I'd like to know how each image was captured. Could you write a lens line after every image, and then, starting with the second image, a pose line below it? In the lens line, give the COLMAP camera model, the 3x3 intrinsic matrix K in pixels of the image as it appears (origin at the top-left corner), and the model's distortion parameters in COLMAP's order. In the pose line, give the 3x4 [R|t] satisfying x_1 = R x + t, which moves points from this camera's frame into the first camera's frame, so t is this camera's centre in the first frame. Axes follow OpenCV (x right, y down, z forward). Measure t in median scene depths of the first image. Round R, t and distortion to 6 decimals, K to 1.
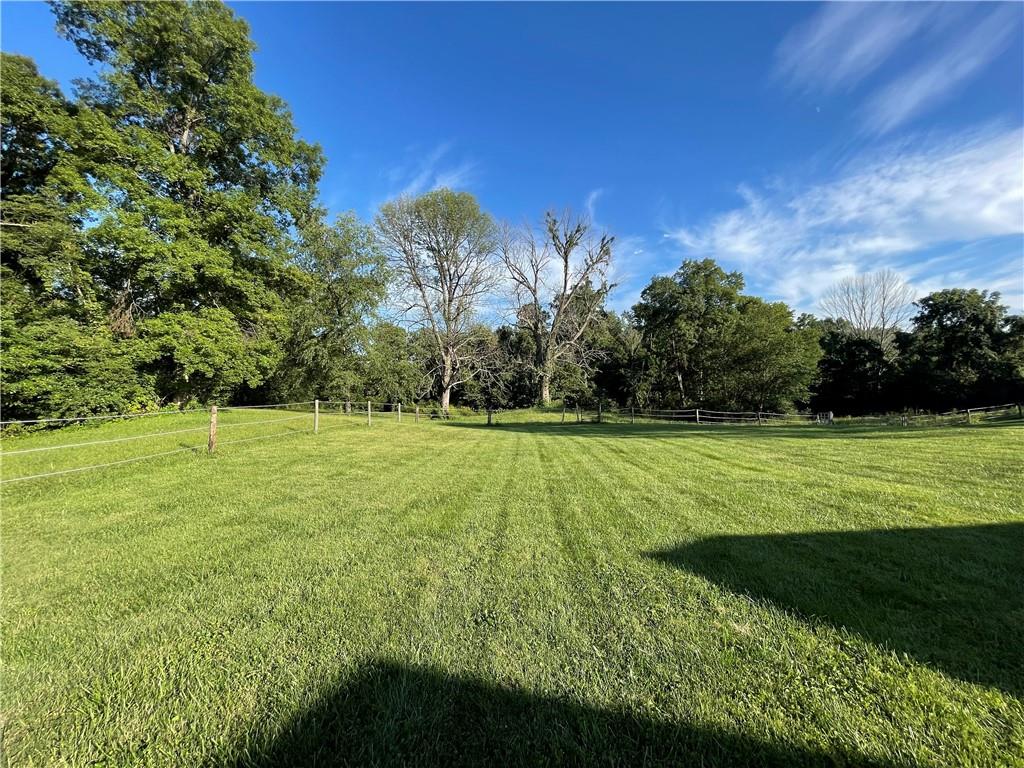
lens RADIAL K [[413.3, 0, 509.5], [0, 413.3, 383.4], [0, 0, 1]] dist [-0.003812, 0.001129]
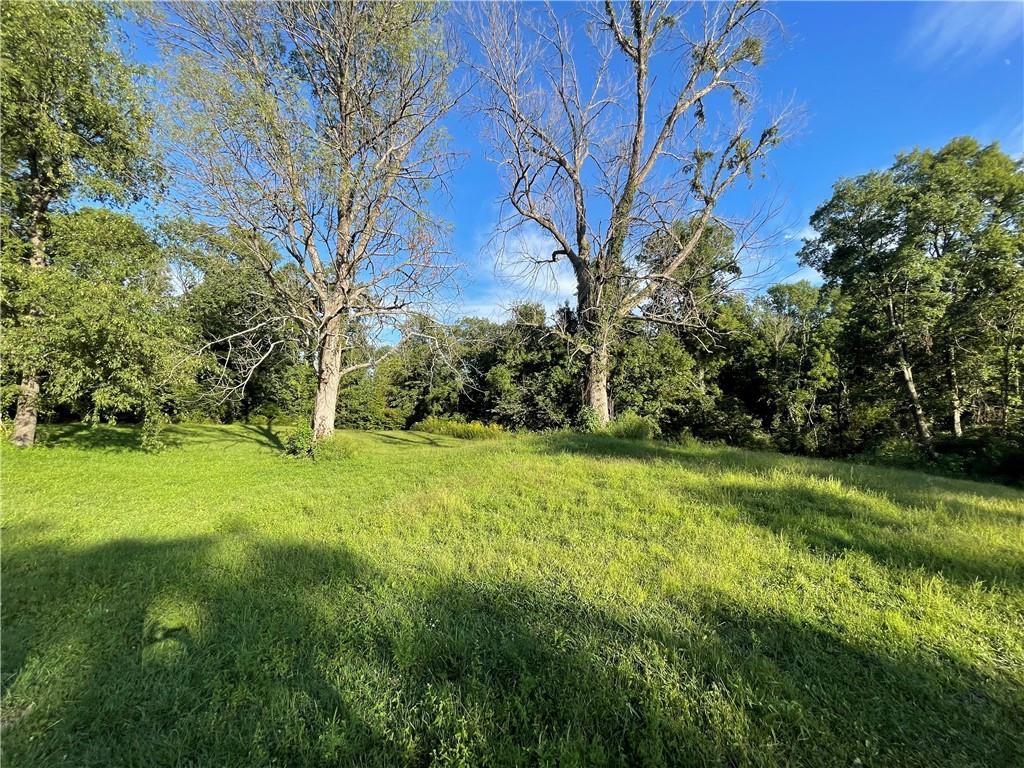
lens RADIAL K [[413.3, 0, 517.5], [0, 413.3, 384.7], [0, 0, 1]] dist [-0.003812, 0.001129]
pose [[0.972090, -0.004222, -0.234570, 0.072764], [-0.004346, 0.999343, -0.035995, 0.018189], [0.234568, 0.036010, 0.971433, 0.394115]]
